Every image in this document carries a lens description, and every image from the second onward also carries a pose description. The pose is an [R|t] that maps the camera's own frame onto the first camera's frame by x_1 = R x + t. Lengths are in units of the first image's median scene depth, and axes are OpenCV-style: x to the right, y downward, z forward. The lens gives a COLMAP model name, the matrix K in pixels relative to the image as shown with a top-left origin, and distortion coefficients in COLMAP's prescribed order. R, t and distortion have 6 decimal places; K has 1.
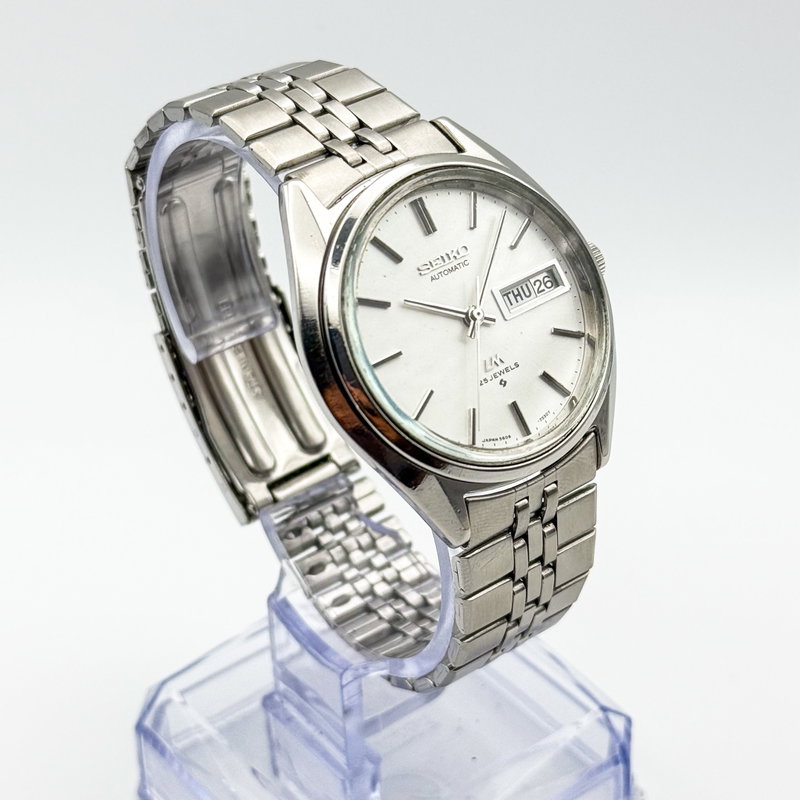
lens RADIAL K [[1961.6, 0, 436.8], [0, 1961.6, 417.5], [0, 0, 1]] dist [0.631889, -4.455326]
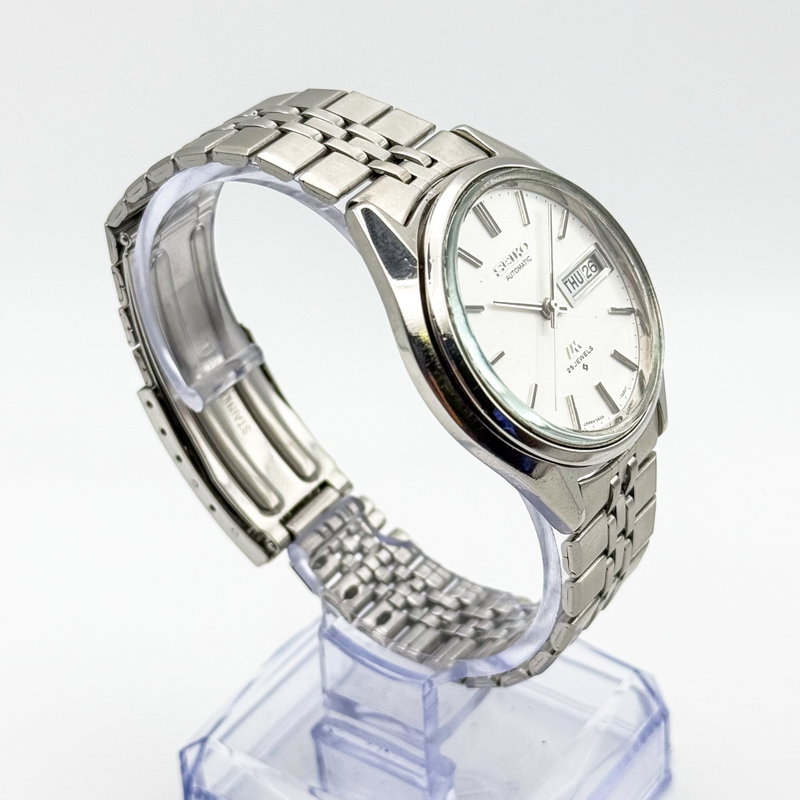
lens RADIAL K [[1961.6, 0, 436.8], [0, 1961.6, 417.5], [0, 0, 1]] dist [0.631889, -4.455326]
pose [[0.949159, -0.172293, 0.263461, -0.309562], [0.176007, 0.984342, 0.009629, -0.014825], [-0.260995, 0.037231, 0.964622, 0.020270]]
